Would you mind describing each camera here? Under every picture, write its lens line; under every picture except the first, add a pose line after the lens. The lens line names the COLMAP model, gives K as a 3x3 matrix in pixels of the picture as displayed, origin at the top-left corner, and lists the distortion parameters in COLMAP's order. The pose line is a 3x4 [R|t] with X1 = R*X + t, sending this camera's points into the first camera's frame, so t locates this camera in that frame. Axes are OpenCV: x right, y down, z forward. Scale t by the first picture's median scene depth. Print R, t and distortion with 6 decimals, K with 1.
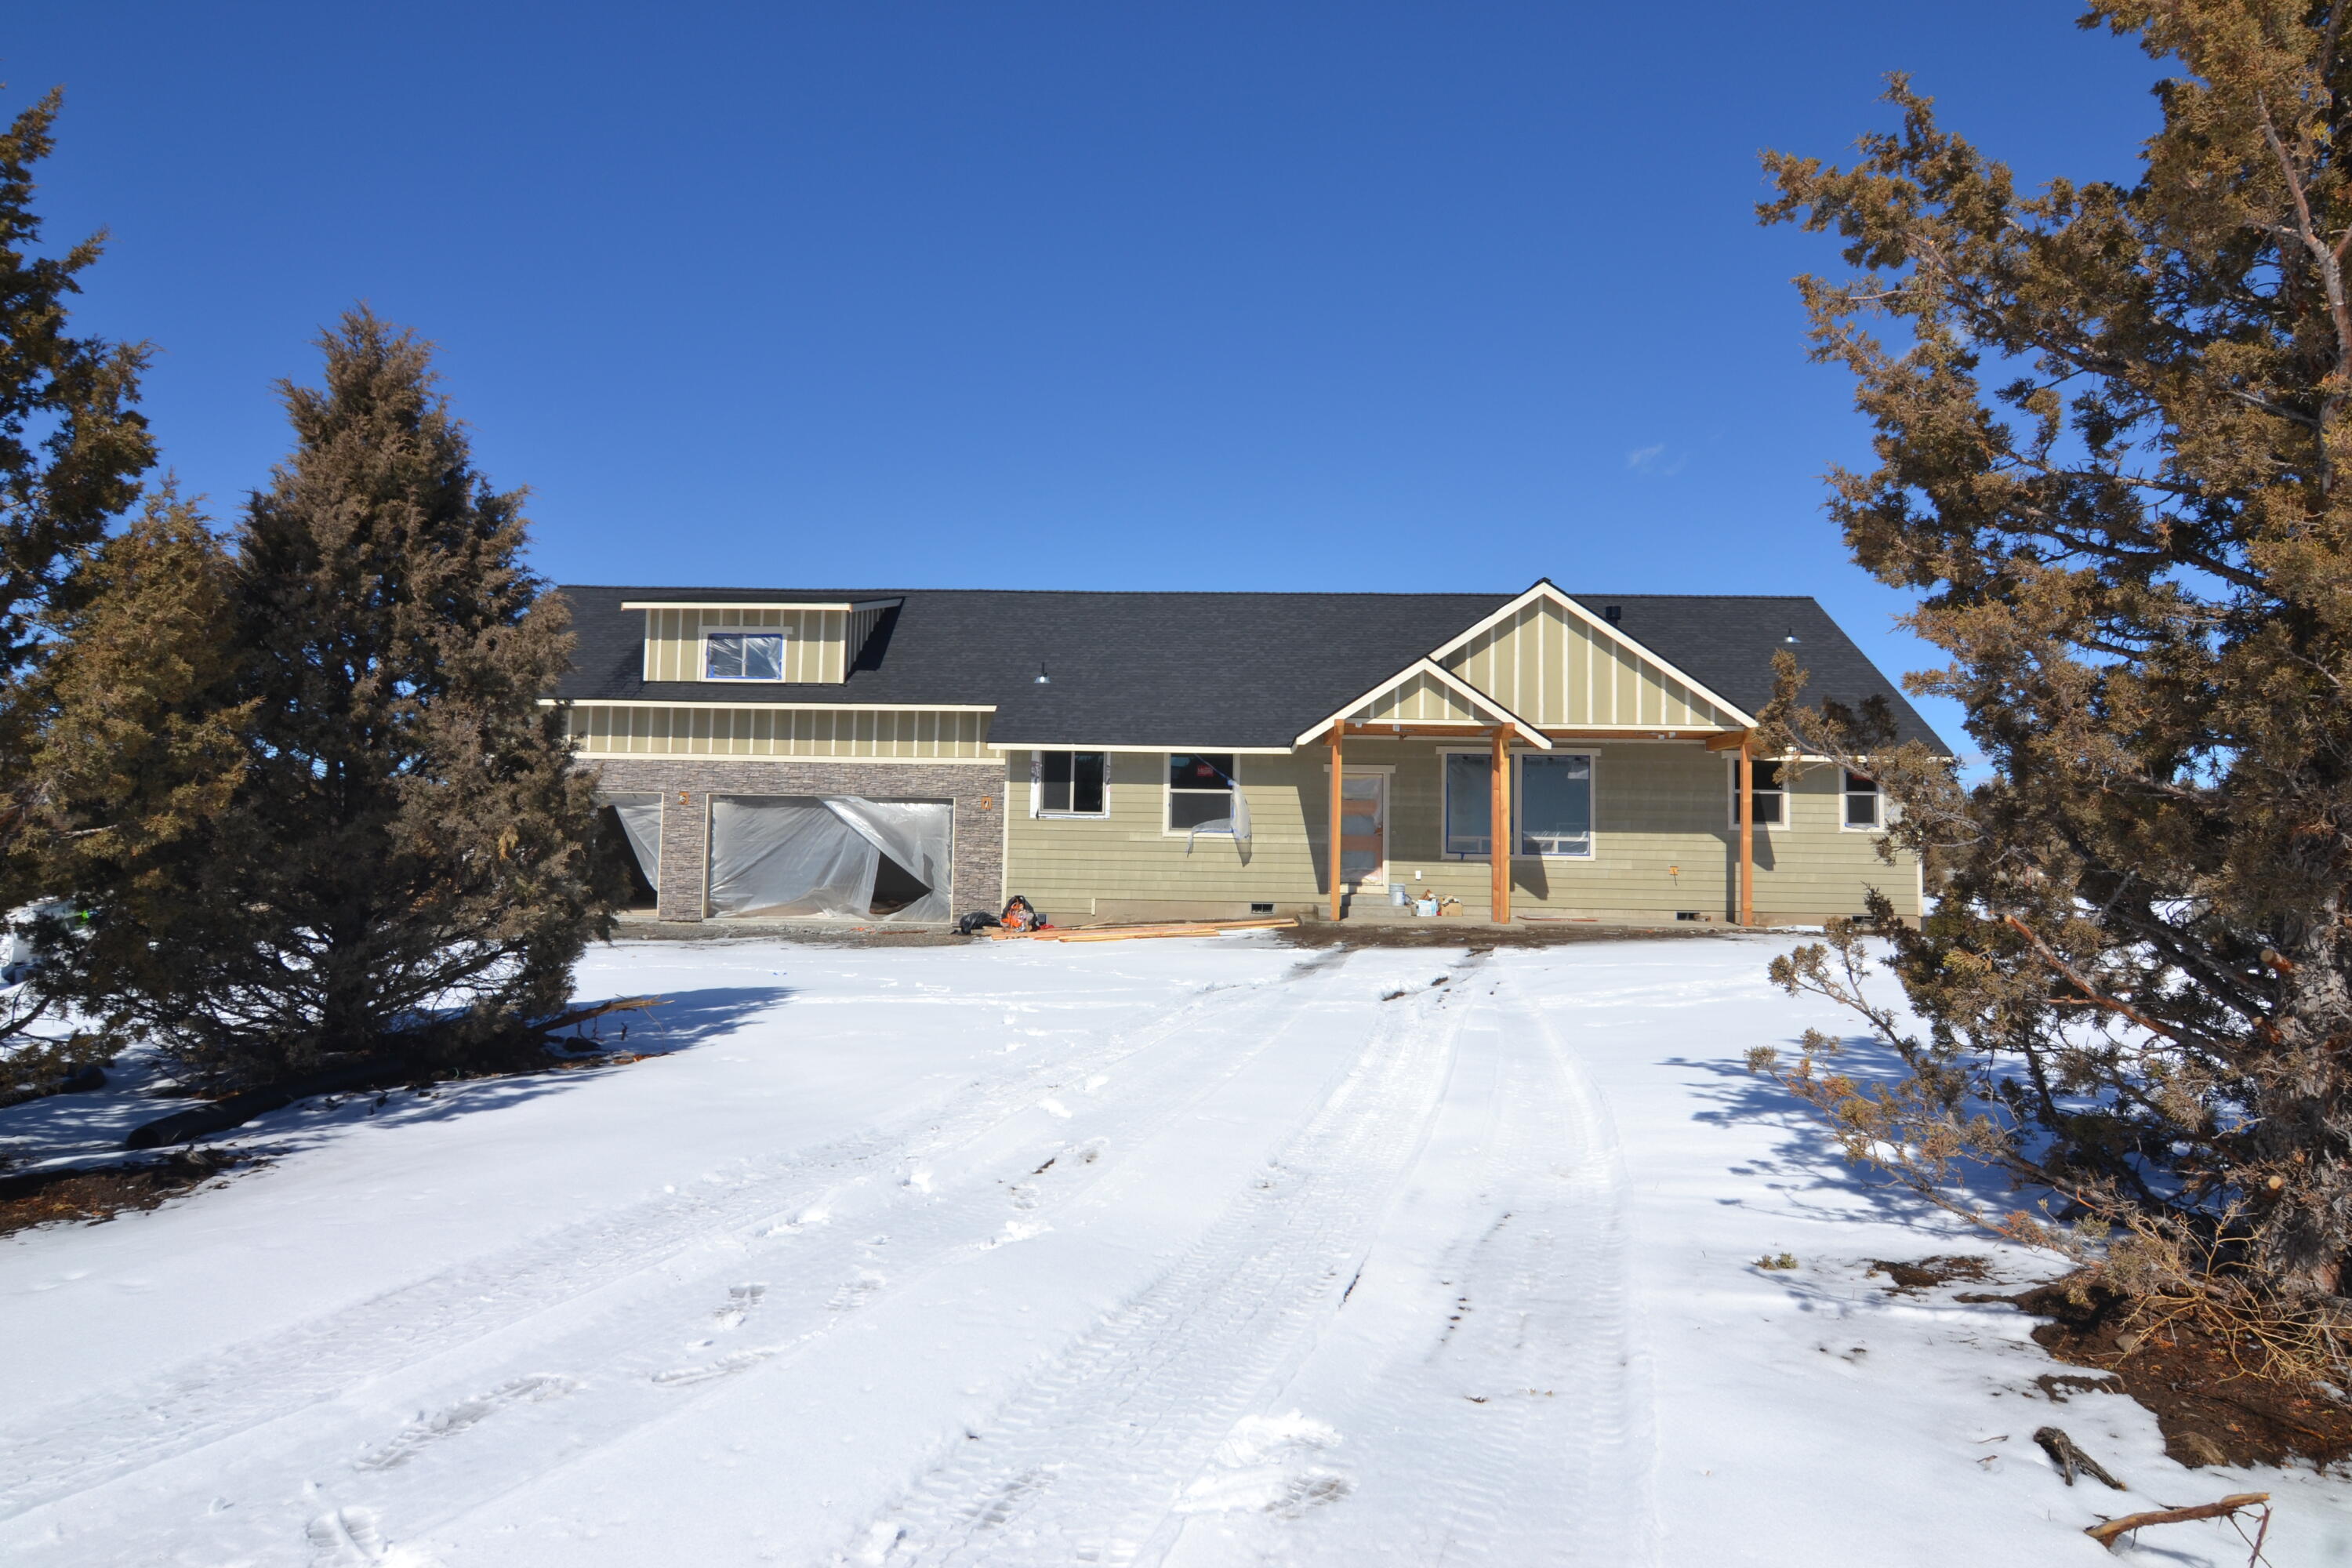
lens RADIAL K [[1336.6, 0, 1176.0], [0, 1336.6, 784.0], [0, 0, 1]] dist [0.000125, -0.000617]
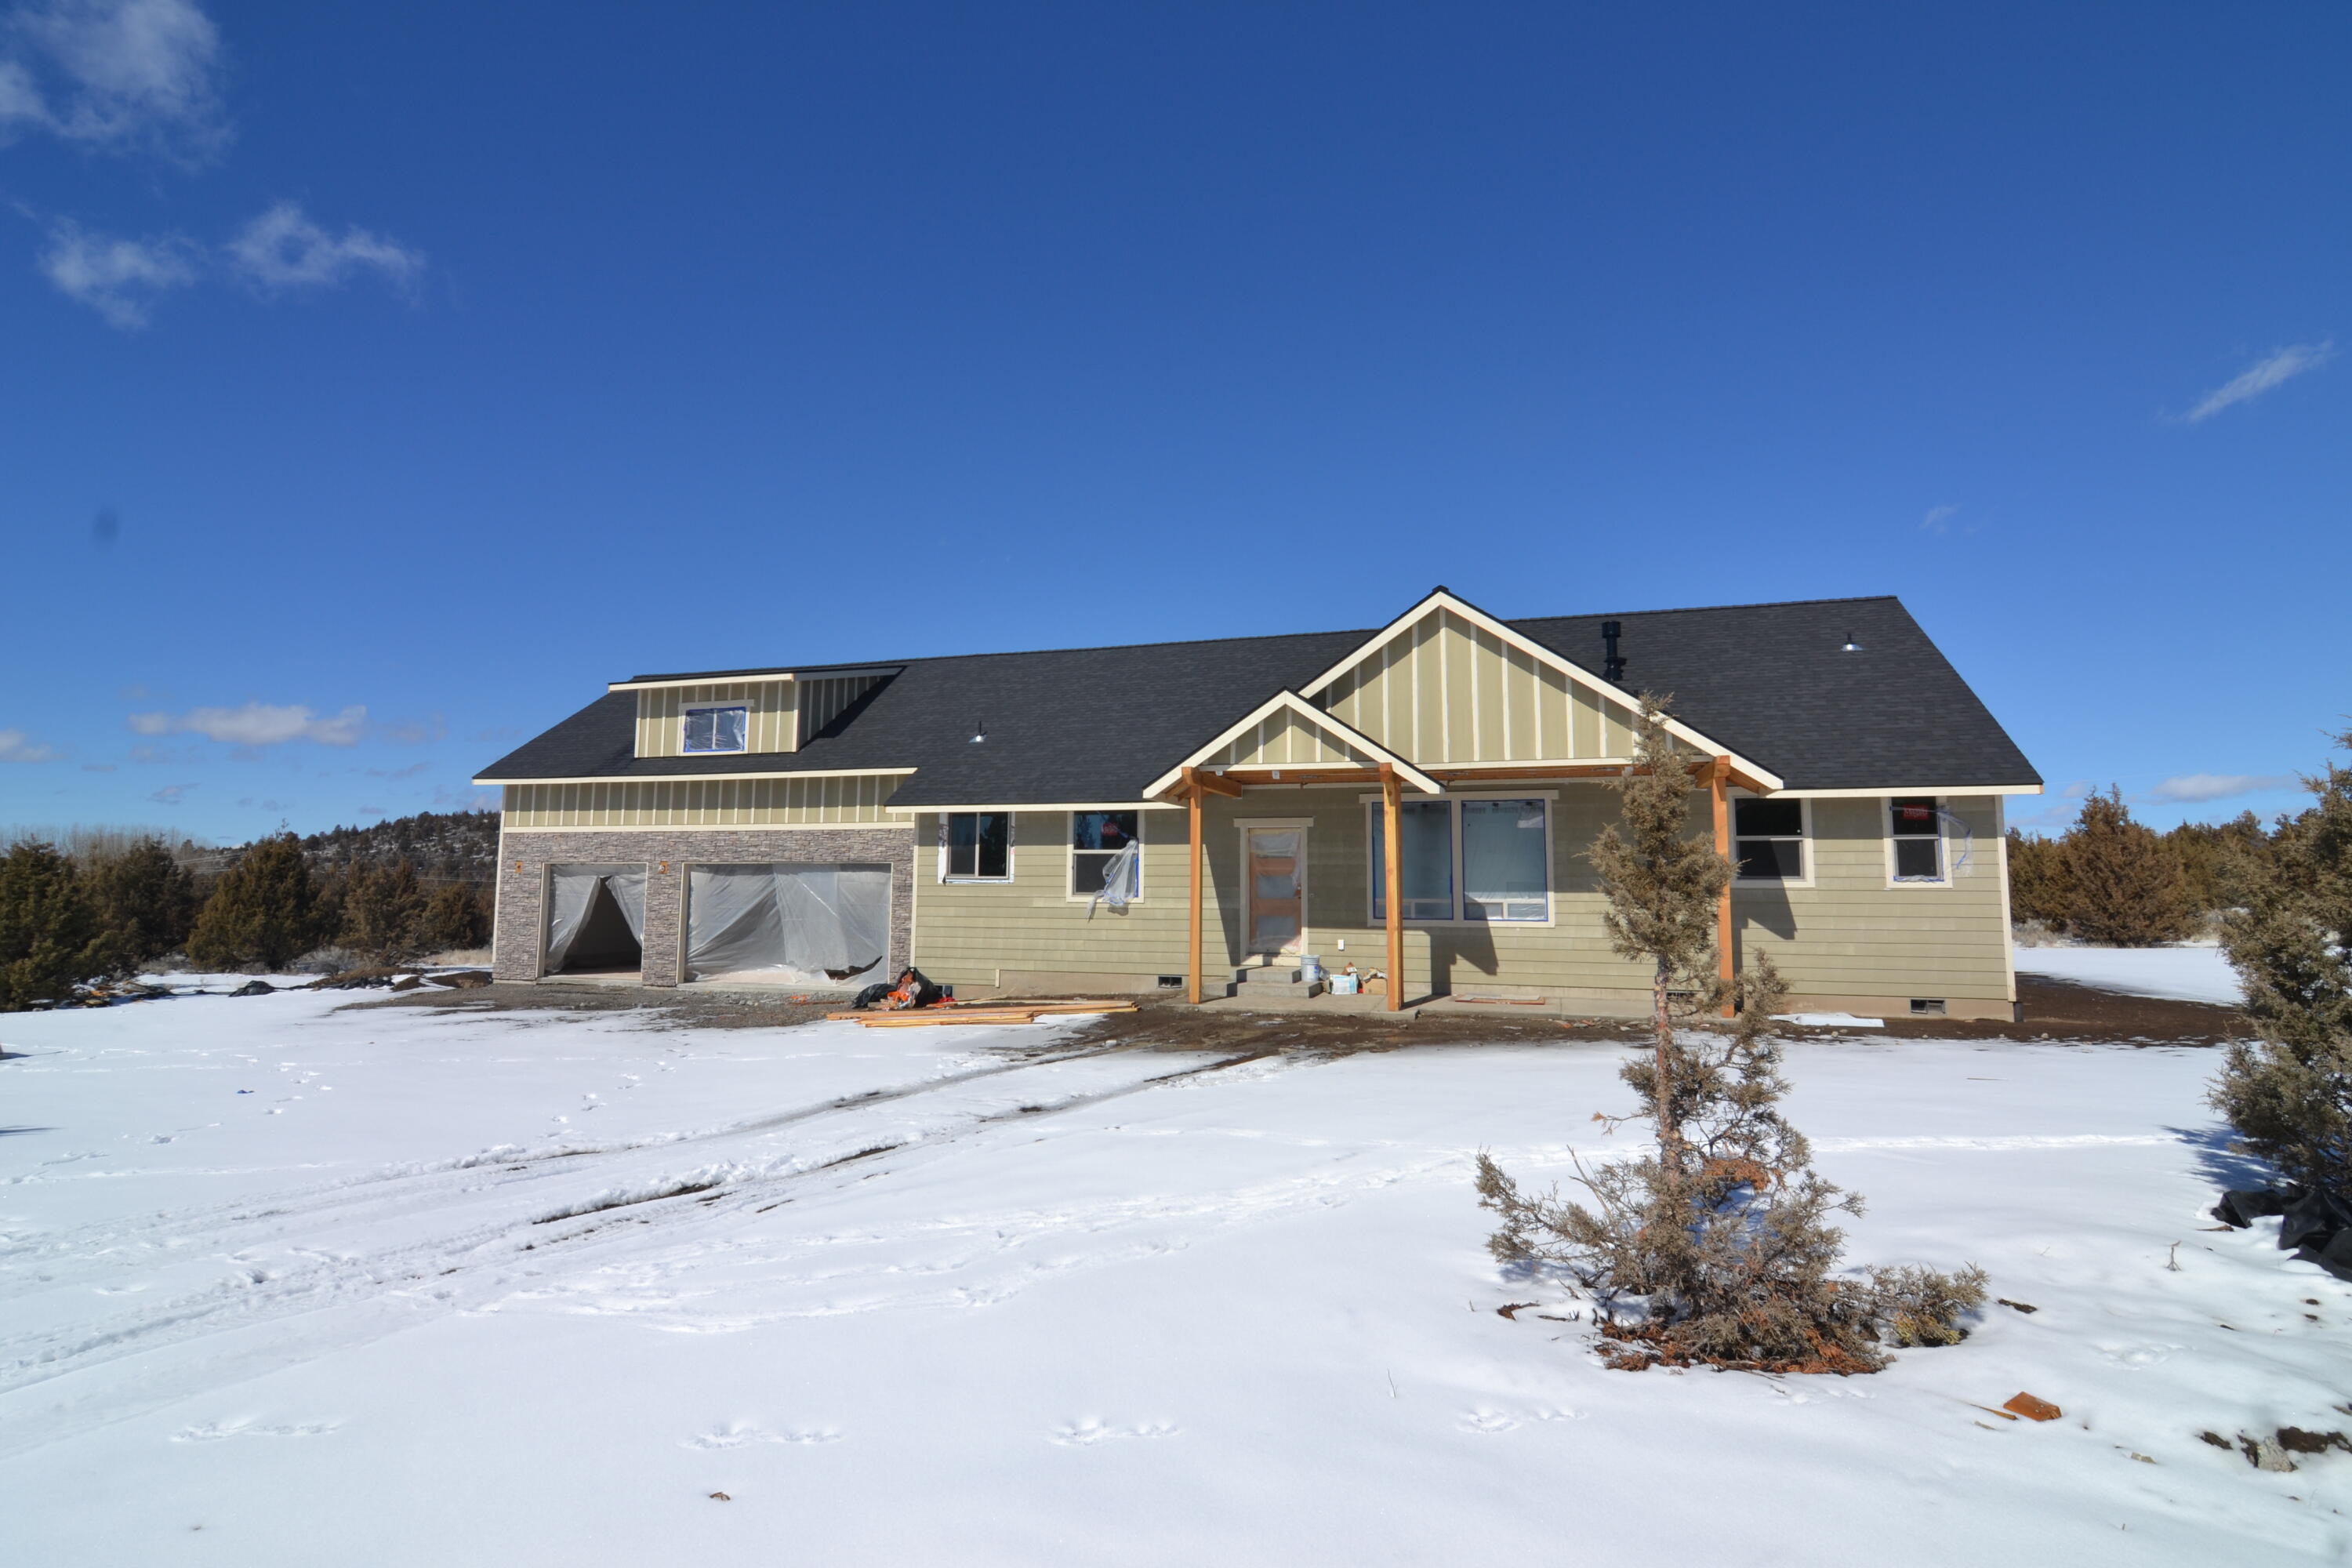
lens RADIAL K [[1146.1, 0, 1176.0], [0, 1146.1, 784.0], [0, 0, 1]] dist [-0.003446, -0.013261]
pose [[0.962890, -0.036619, -0.267400, 0.277603], [0.024810, 0.998567, -0.047410, -0.002595], [0.268753, 0.039017, 0.962419, 0.257125]]
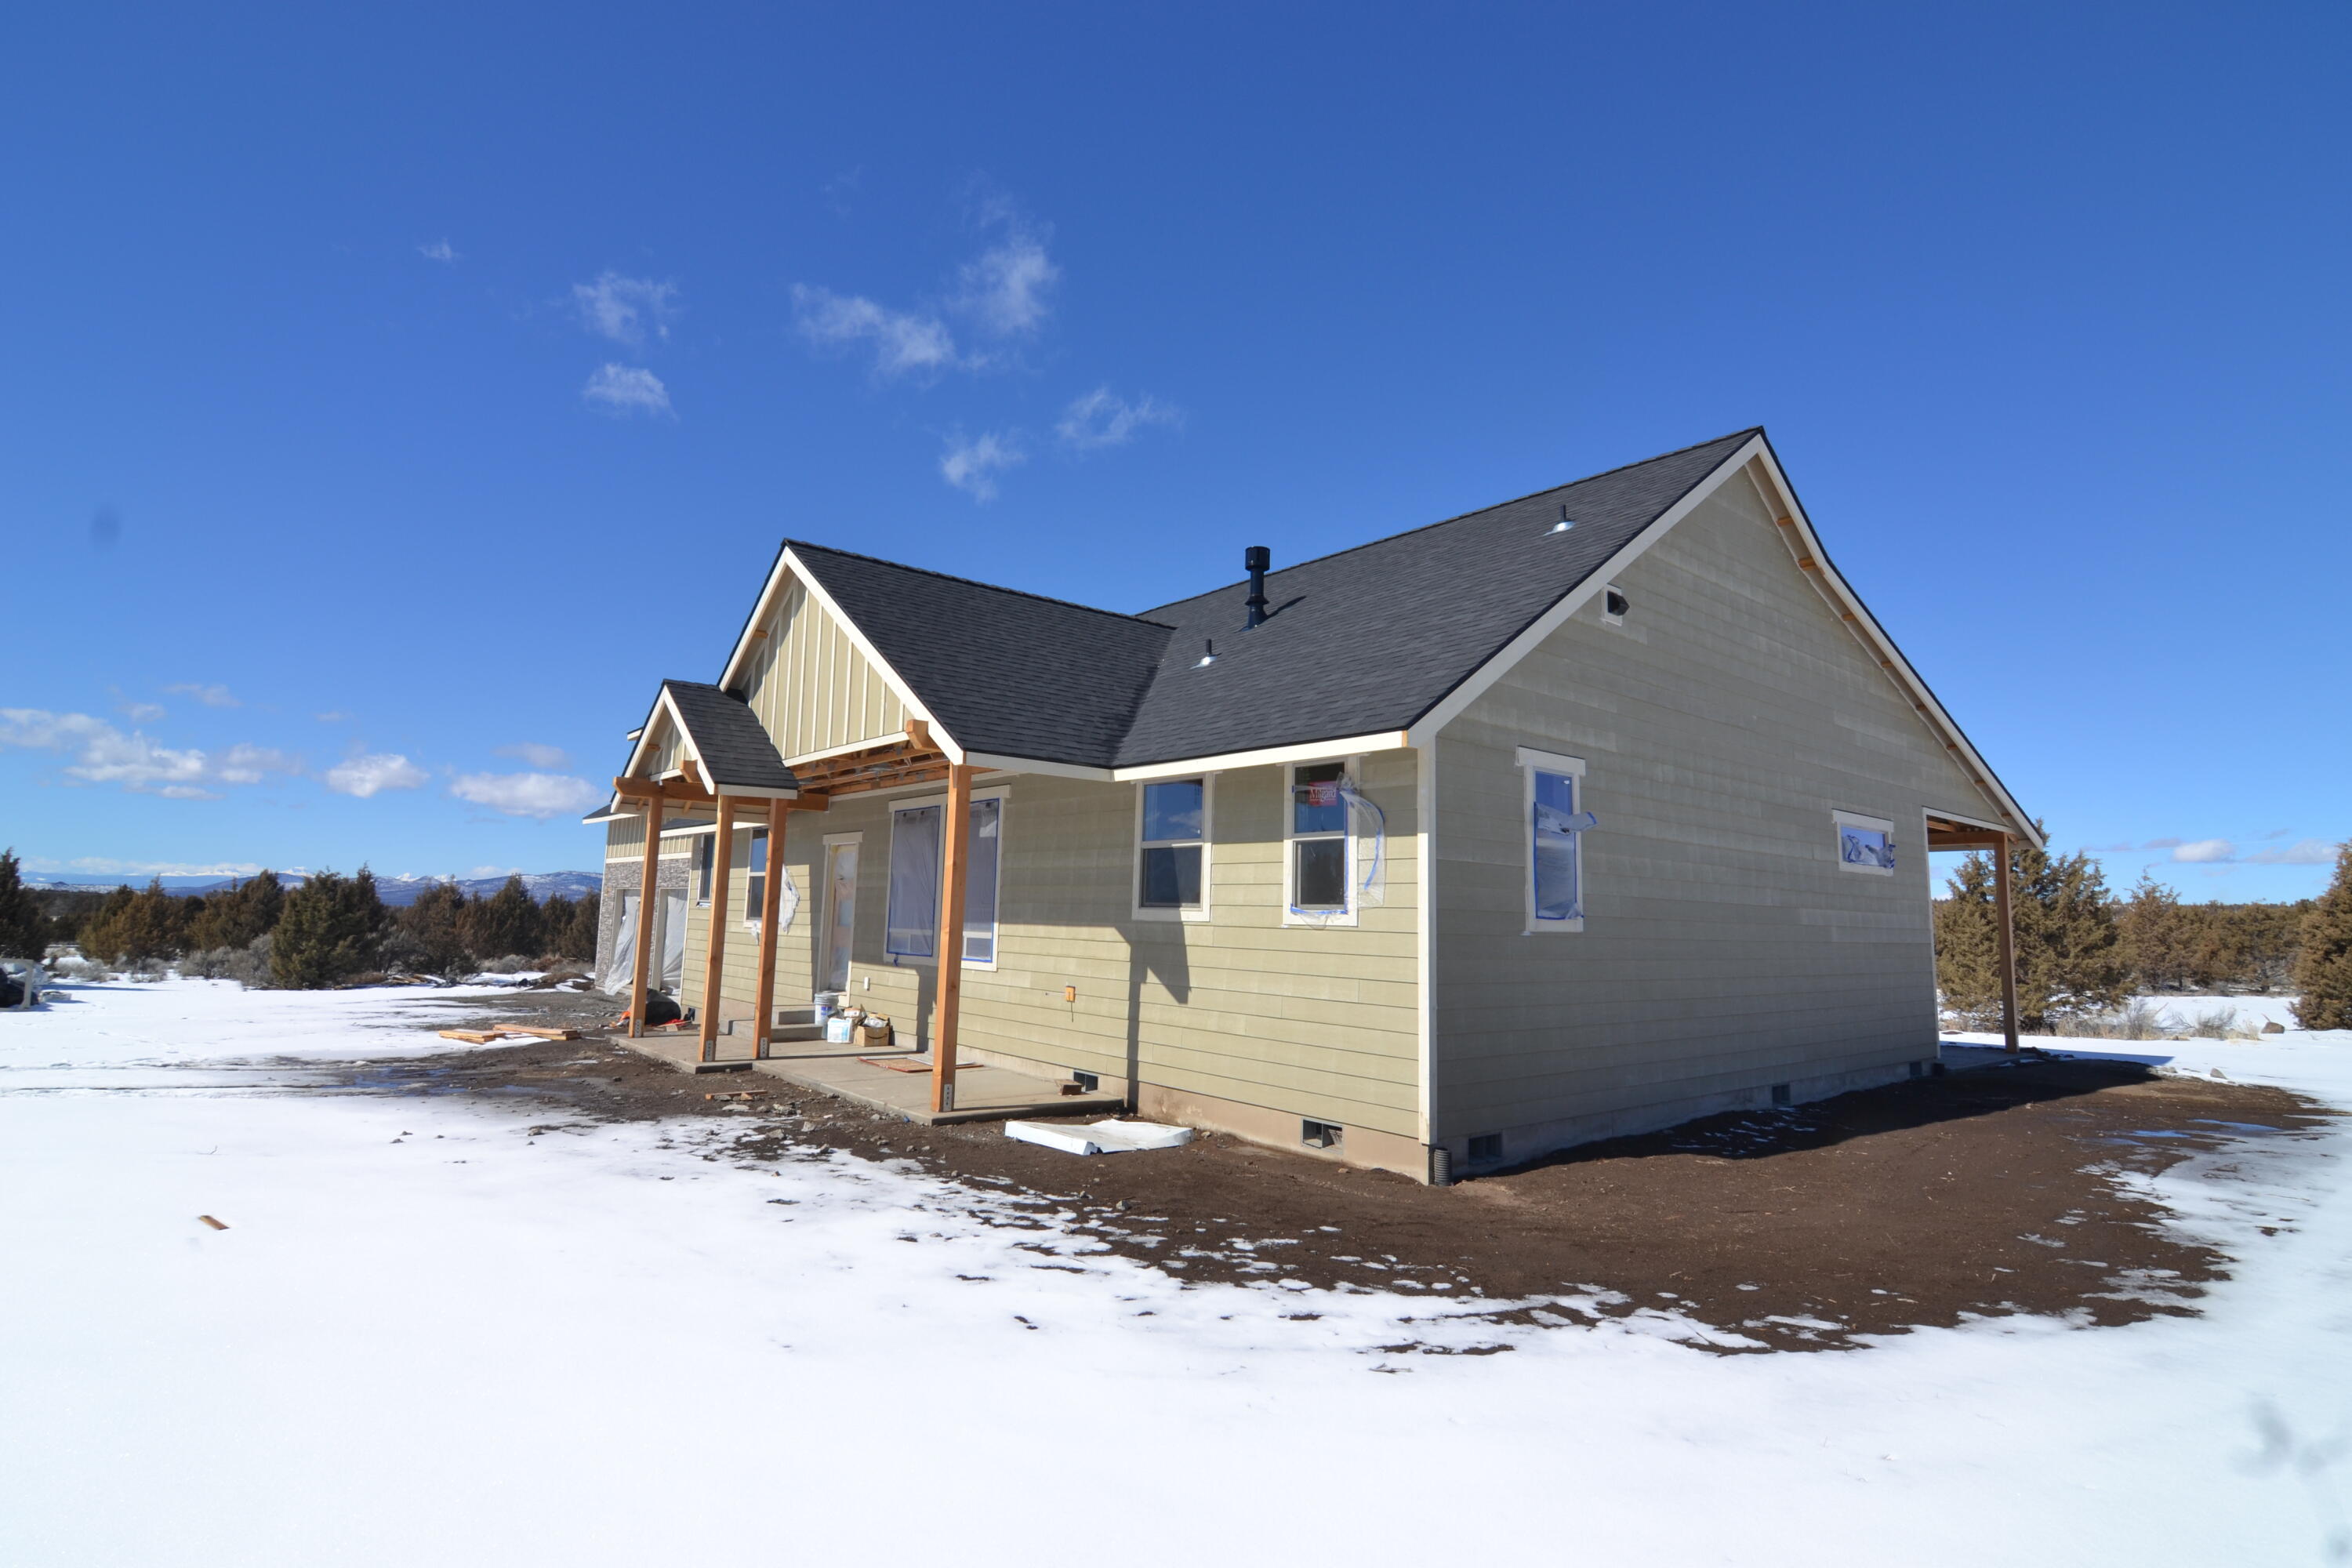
lens RADIAL K [[1146.1, 0, 1176.0], [0, 1146.1, 784.0], [0, 0, 1]] dist [-0.003446, -0.013261]
pose [[0.672730, -0.086590, -0.734804, 0.745103], [0.022221, 0.995045, -0.096914, 0.025081], [0.739555, 0.048869, 0.671320, 0.700841]]
